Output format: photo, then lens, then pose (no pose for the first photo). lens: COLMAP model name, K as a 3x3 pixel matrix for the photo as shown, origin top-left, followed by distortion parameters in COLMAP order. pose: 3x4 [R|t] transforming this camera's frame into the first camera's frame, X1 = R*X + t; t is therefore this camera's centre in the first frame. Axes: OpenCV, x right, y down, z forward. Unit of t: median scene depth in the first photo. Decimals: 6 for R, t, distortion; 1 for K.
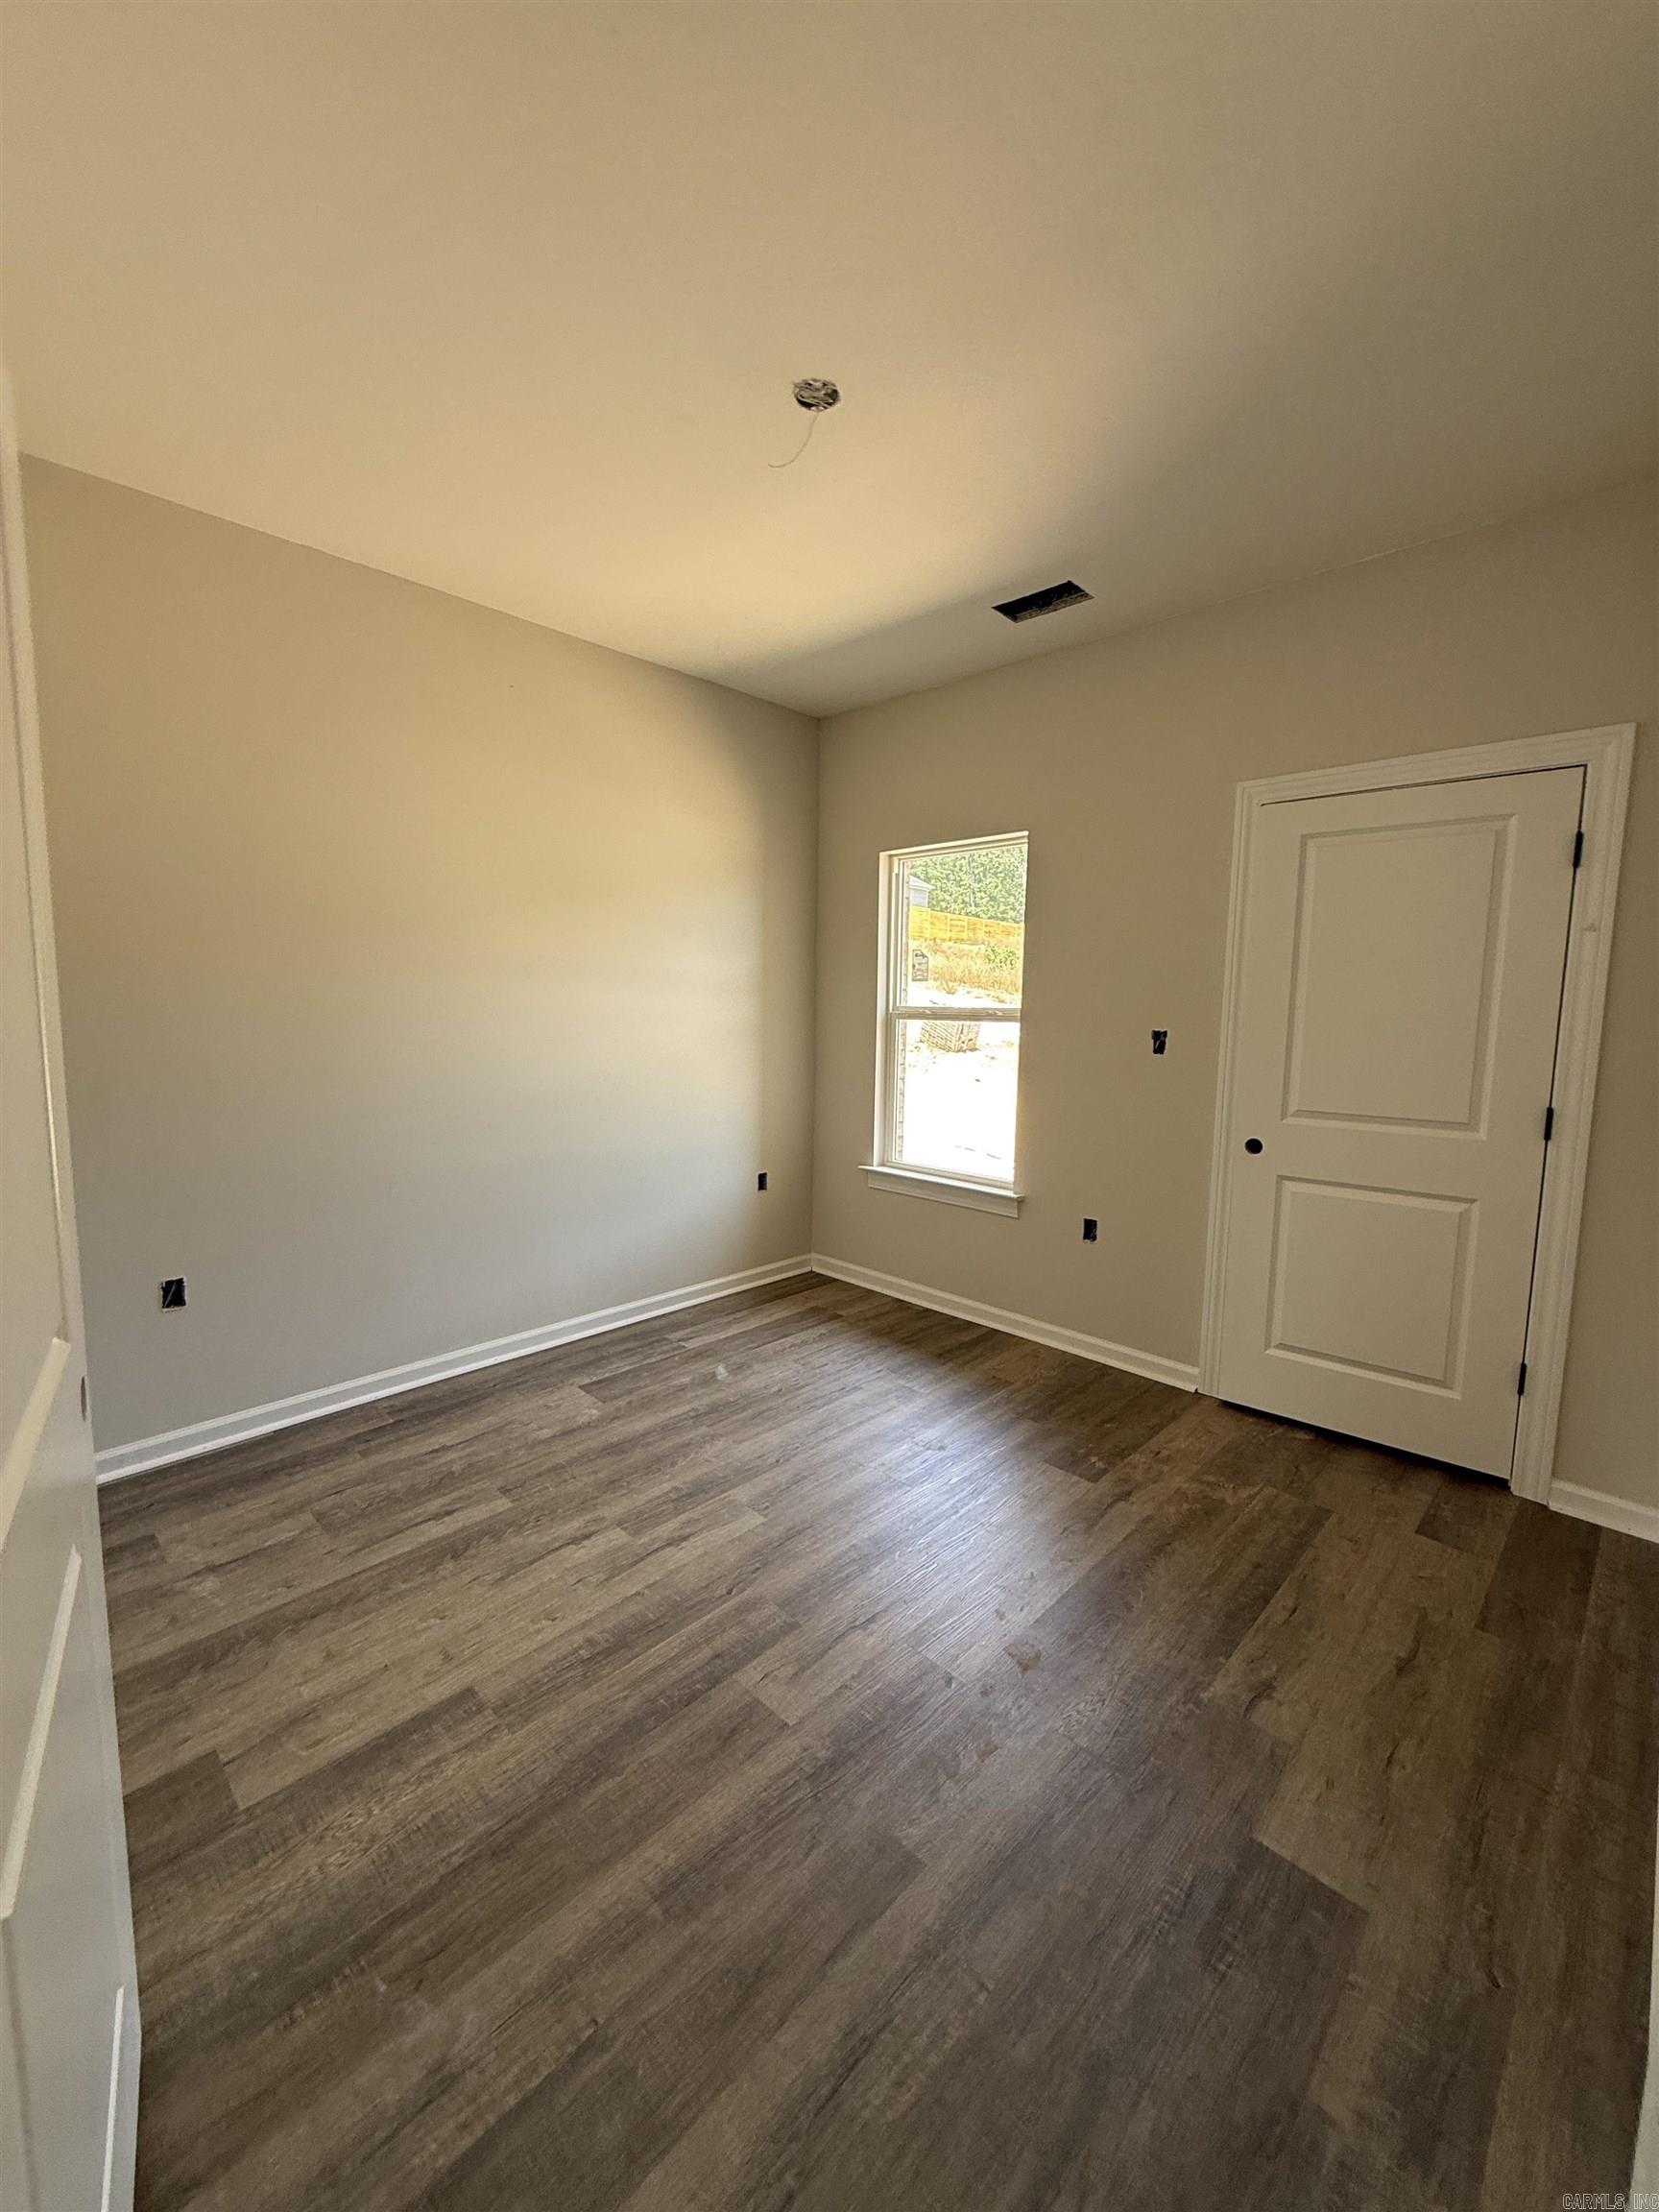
lens RADIAL K [[882.6, 0, 828.1], [0, 882.6, 1121.7], [0, 0, 1]] dist [0.000012, 0.000801]
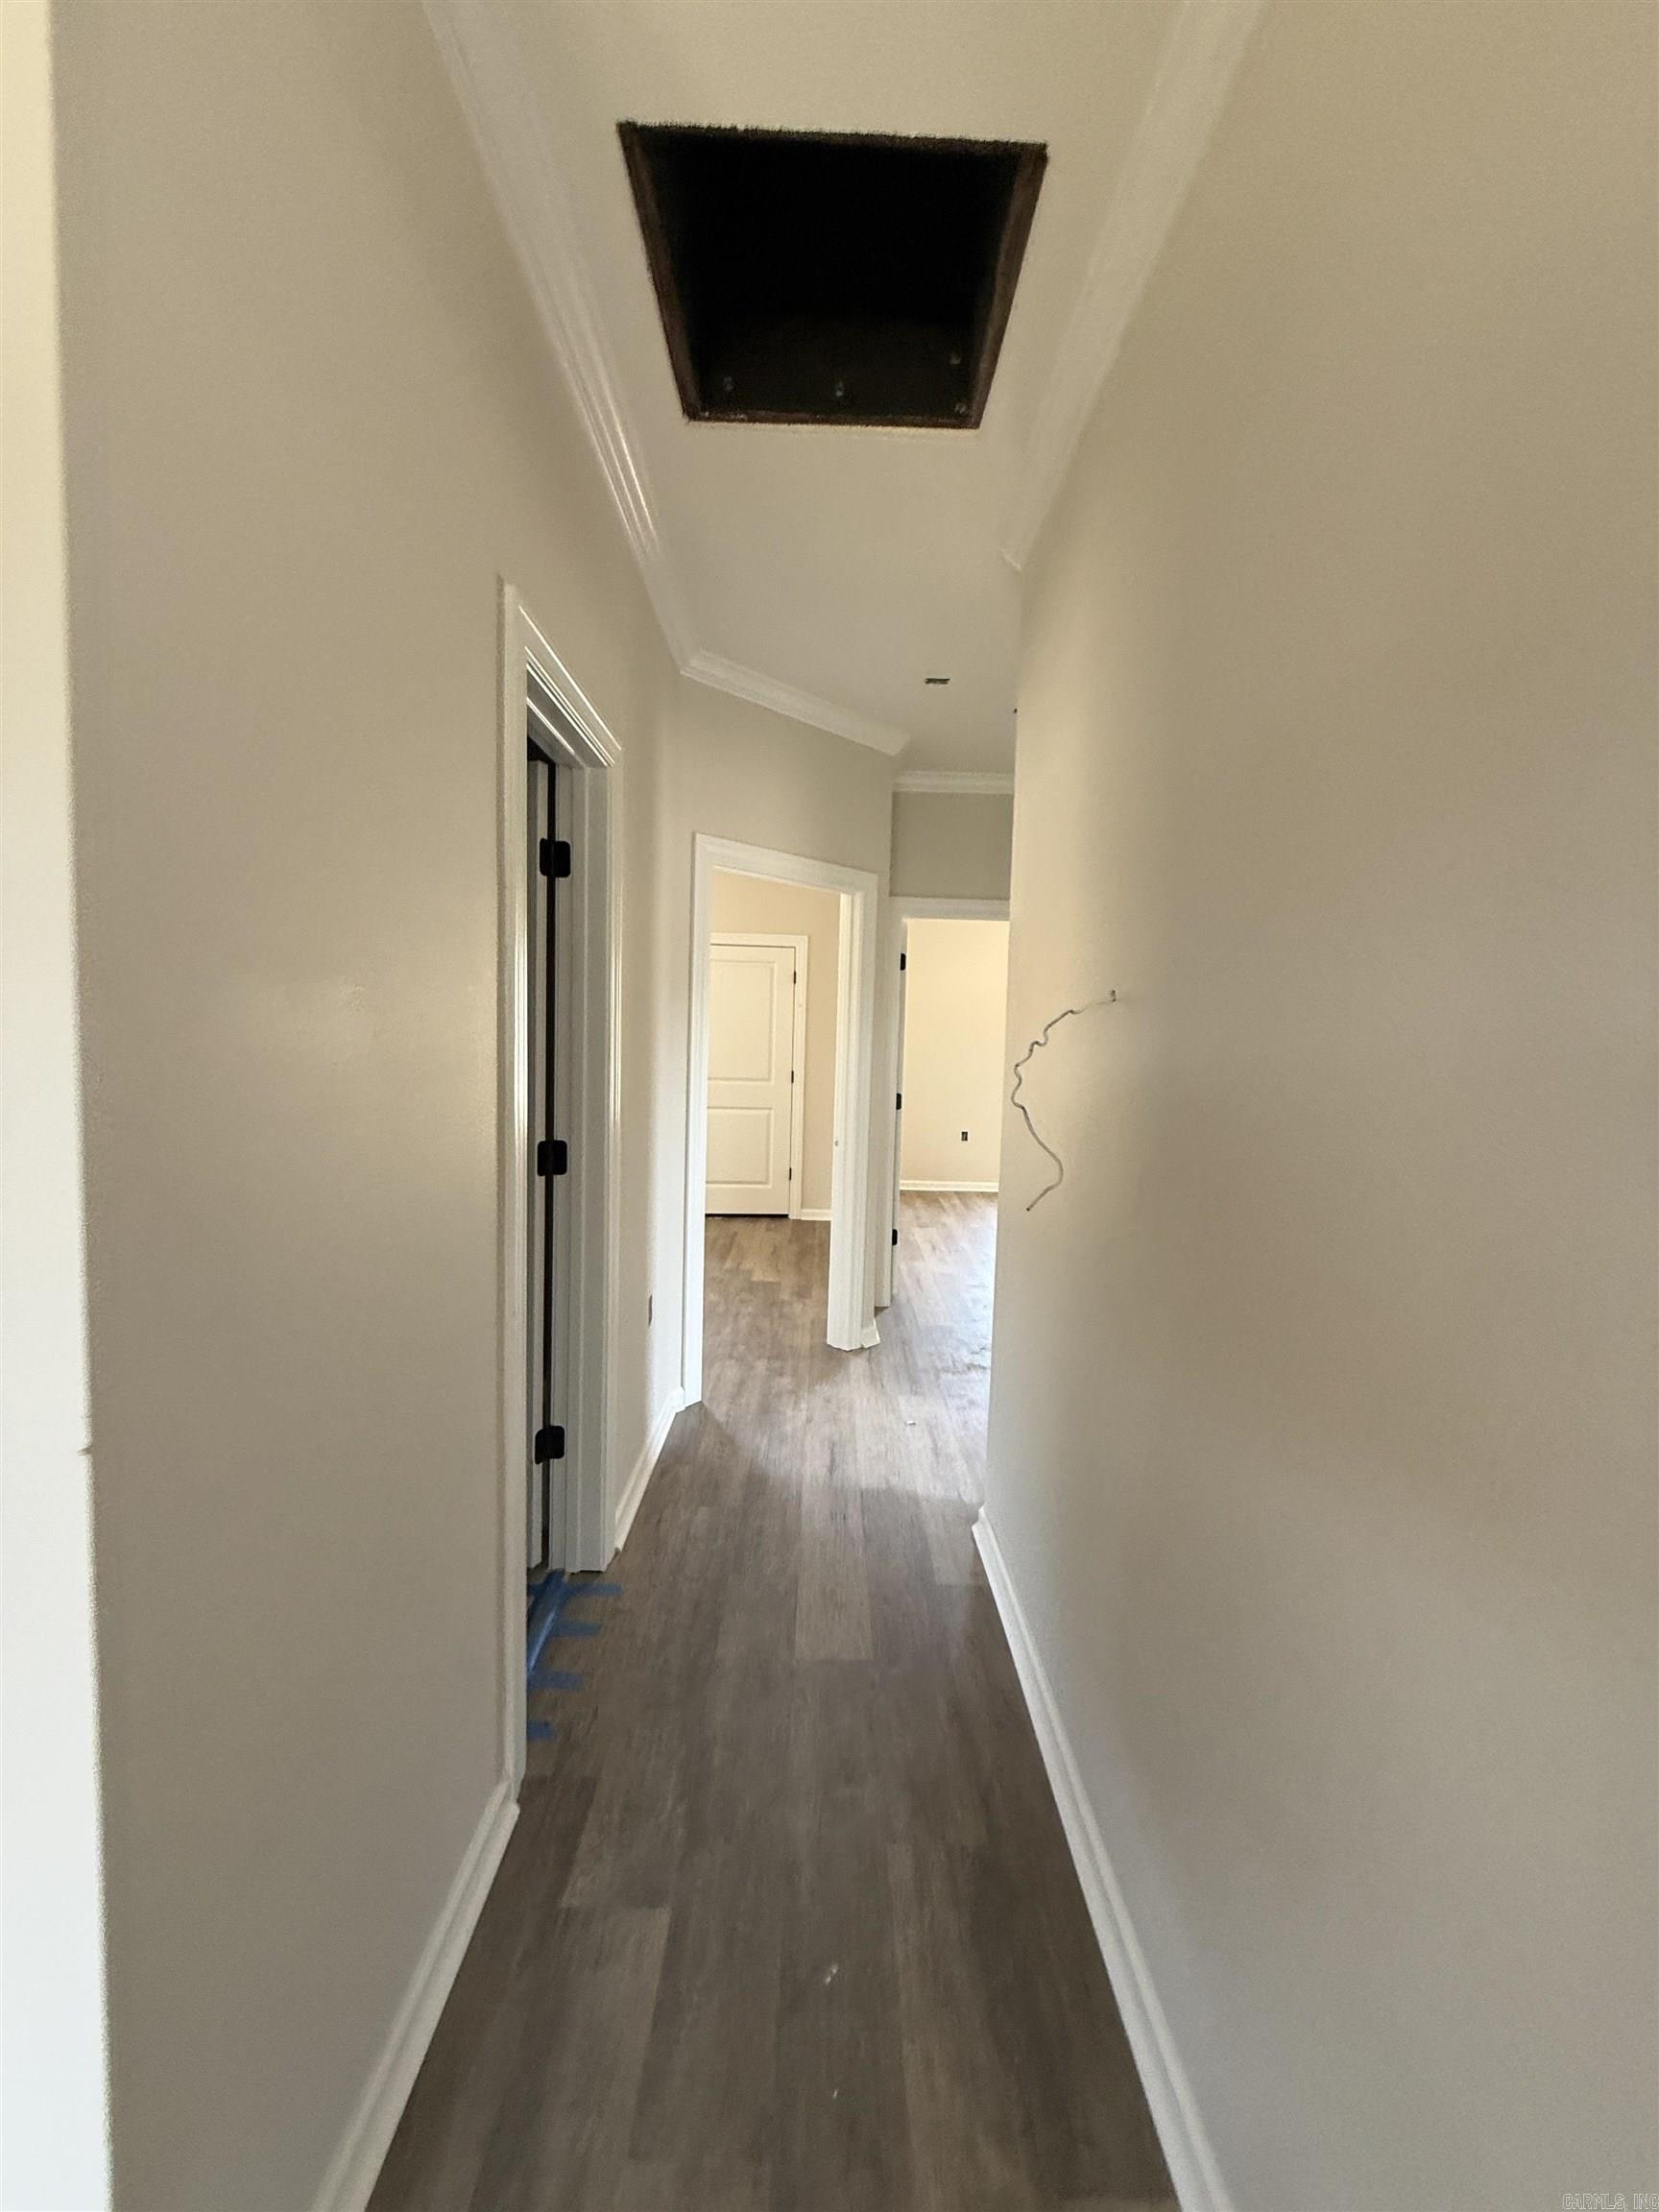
lens RADIAL K [[882.6, 0, 828.3], [0, 882.6, 1102.9], [0, 0, 1]] dist [0.000012, 0.000801]
pose [[0.717301, -0.046026, 0.695242, -0.966103], [0.060435, 0.998165, 0.003728, 0.076526], [-0.694138, 0.039342, 0.718766, -0.992530]]
